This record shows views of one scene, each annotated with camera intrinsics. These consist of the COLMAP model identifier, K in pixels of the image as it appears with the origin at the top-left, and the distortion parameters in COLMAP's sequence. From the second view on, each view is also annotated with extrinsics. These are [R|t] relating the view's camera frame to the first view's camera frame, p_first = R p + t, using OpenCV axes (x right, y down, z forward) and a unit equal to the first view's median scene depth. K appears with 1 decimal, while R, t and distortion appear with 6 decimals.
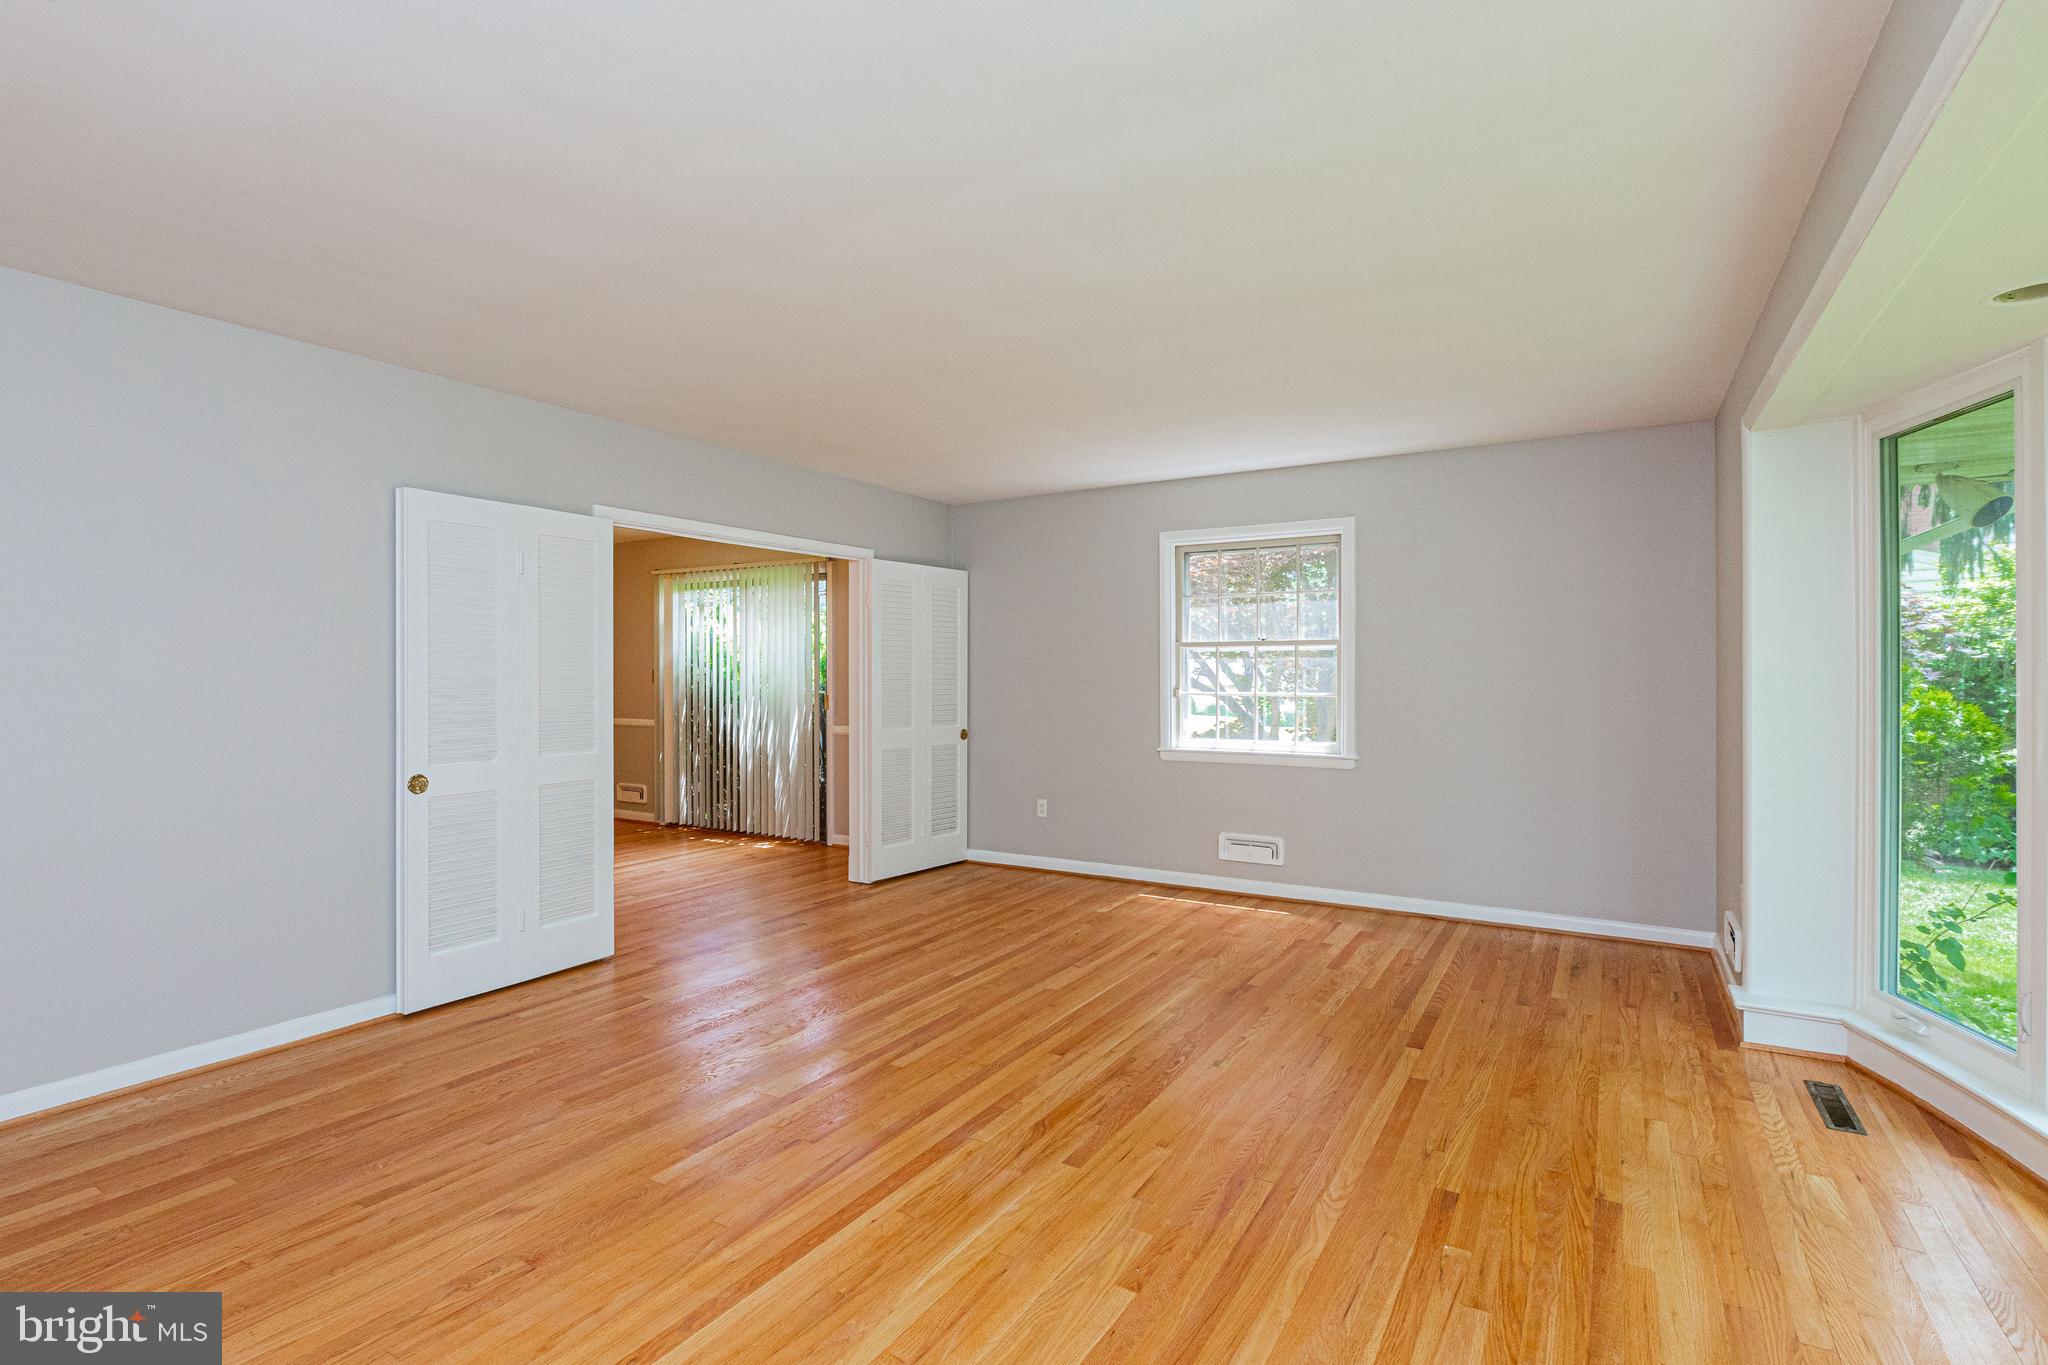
lens RADIAL K [[969.8, 0, 999.5], [0, 969.8, 669.4], [0, 0, 1]] dist [-0.003903, -0.000125]
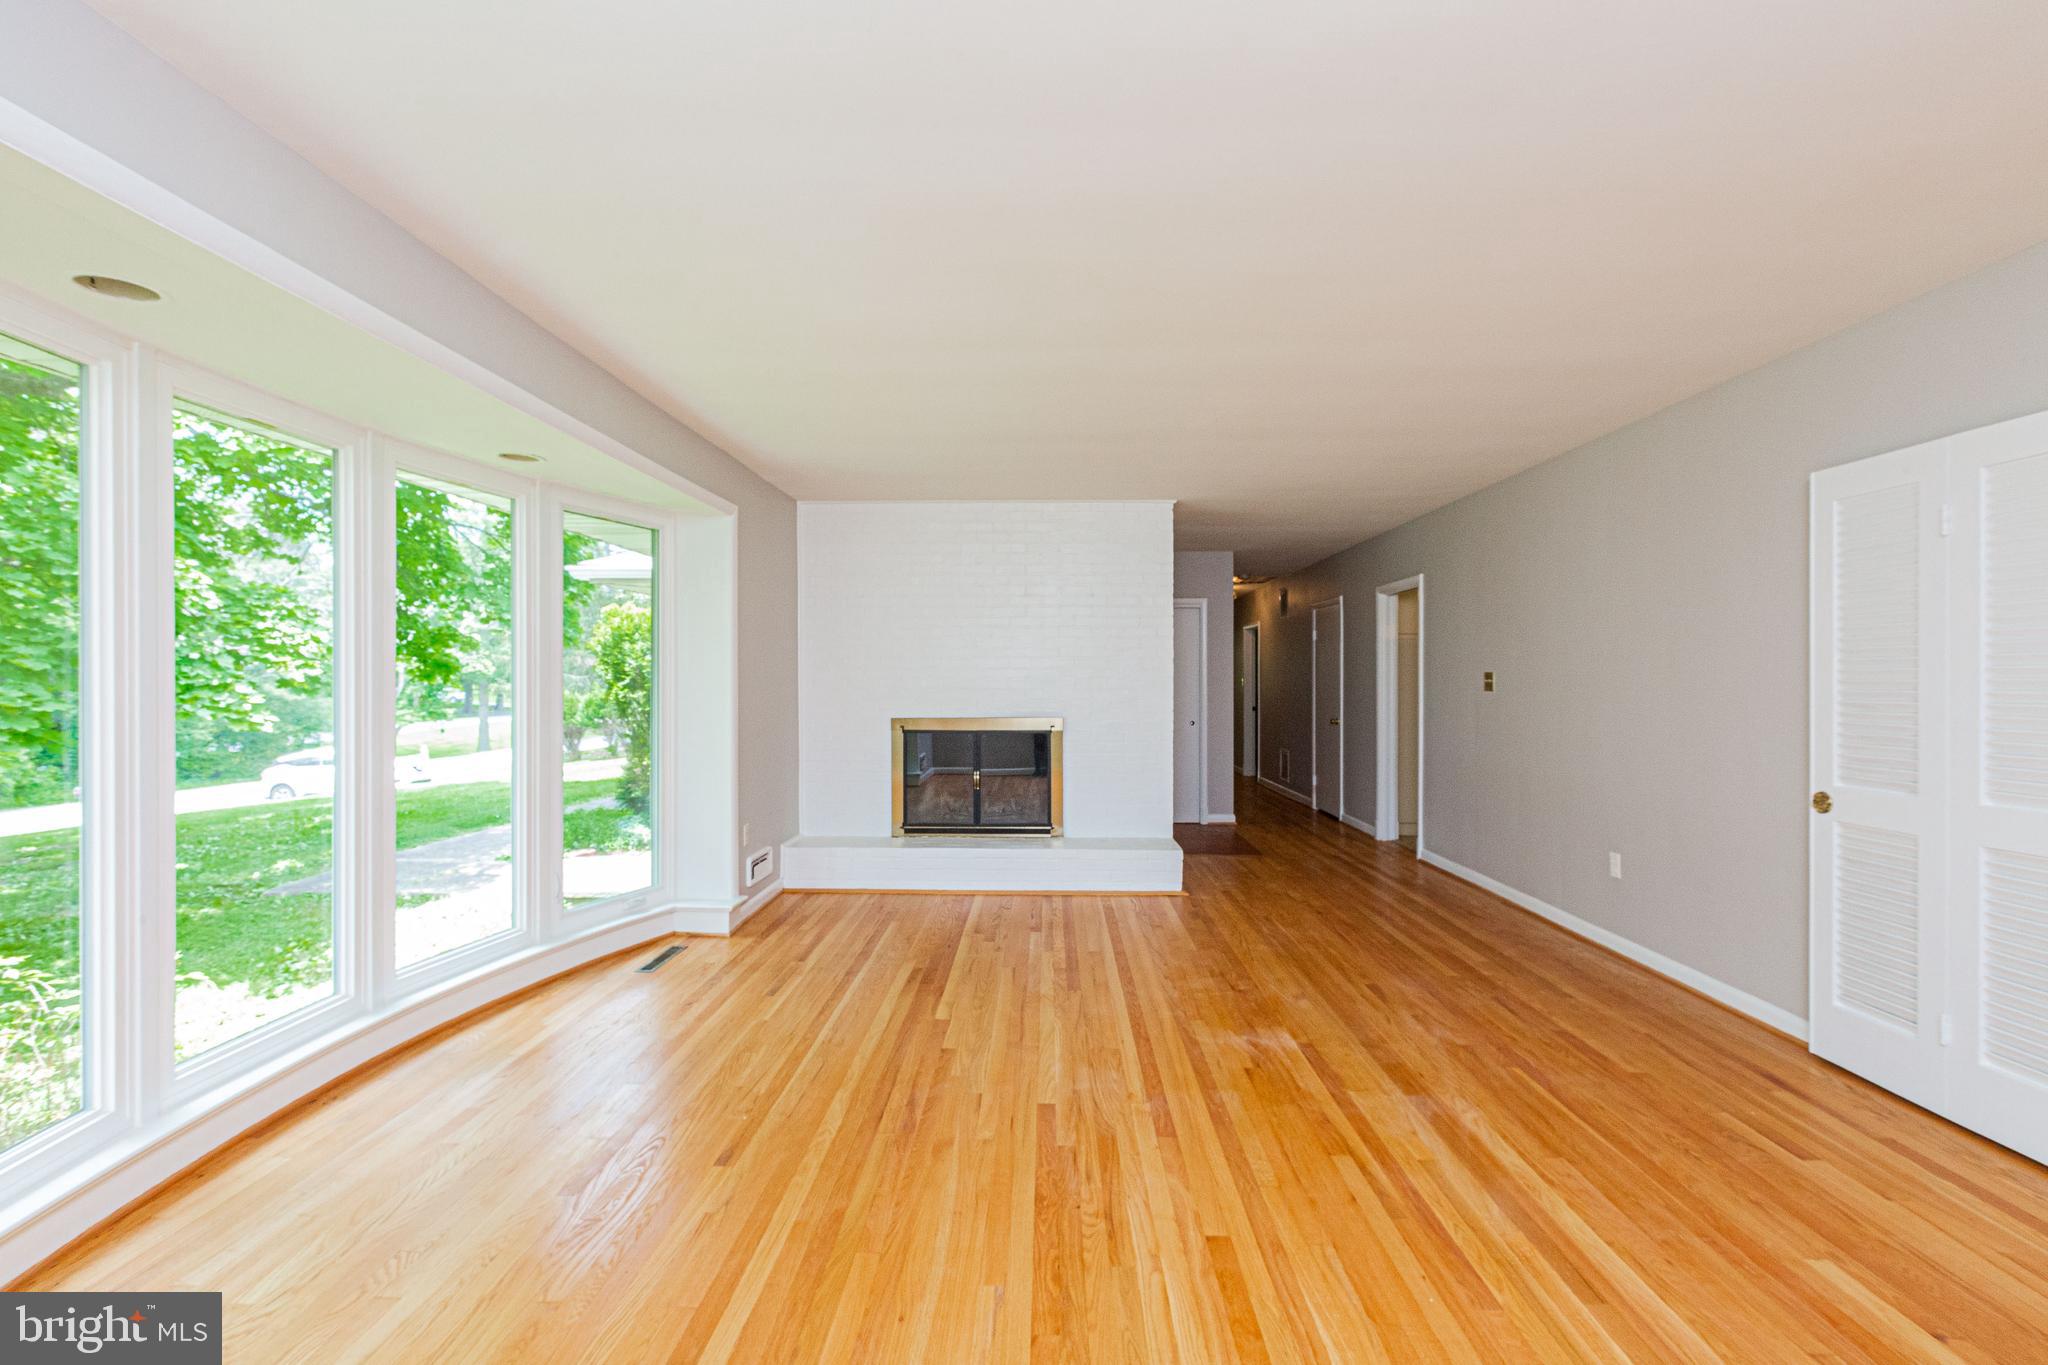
lens RADIAL K [[894.6, 0, 1011.5], [0, 894.6, 683.3], [0, 0, 1]] dist [-0.002118, -0.000714]
pose [[-0.867087, 0.003929, -0.498141, 0.424391], [0.004902, 0.999988, -0.000645, 0.006117], [0.498133, -0.003001, -0.867096, 1.264126]]
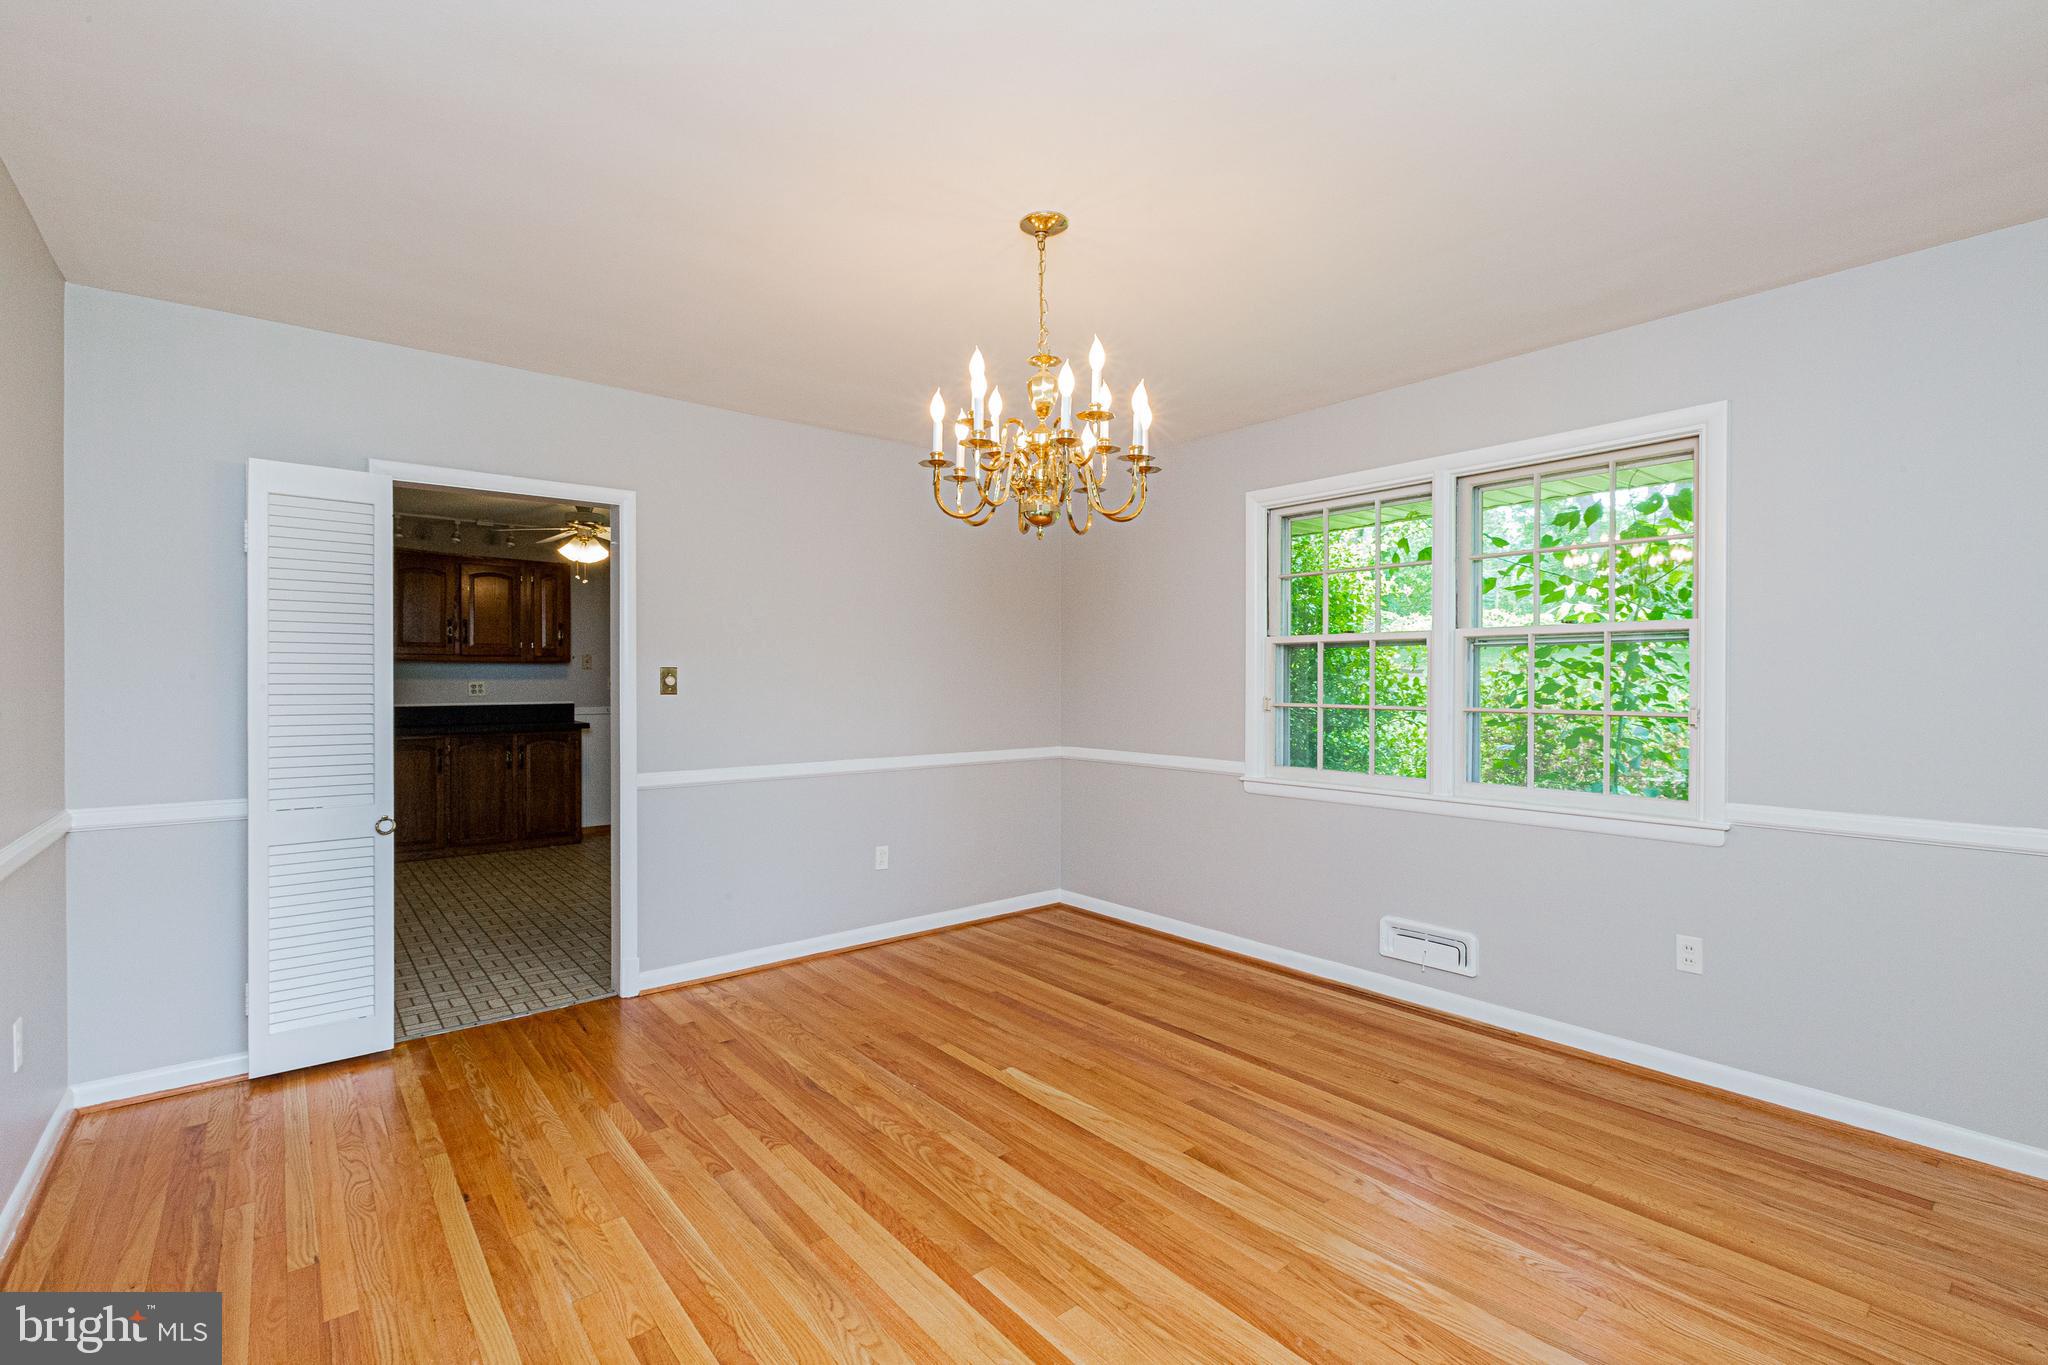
lens RADIAL K [[915.1, 0, 1011.9], [0, 915.1, 679.5], [0, 0, 1]] dist [-0.000780, -0.000311]
pose [[-0.325322, 0.006182, -0.945583, -0.293952], [0.008320, 0.999959, 0.003675, 0.007630], [0.945567, -0.006672, -0.325360, 1.724568]]
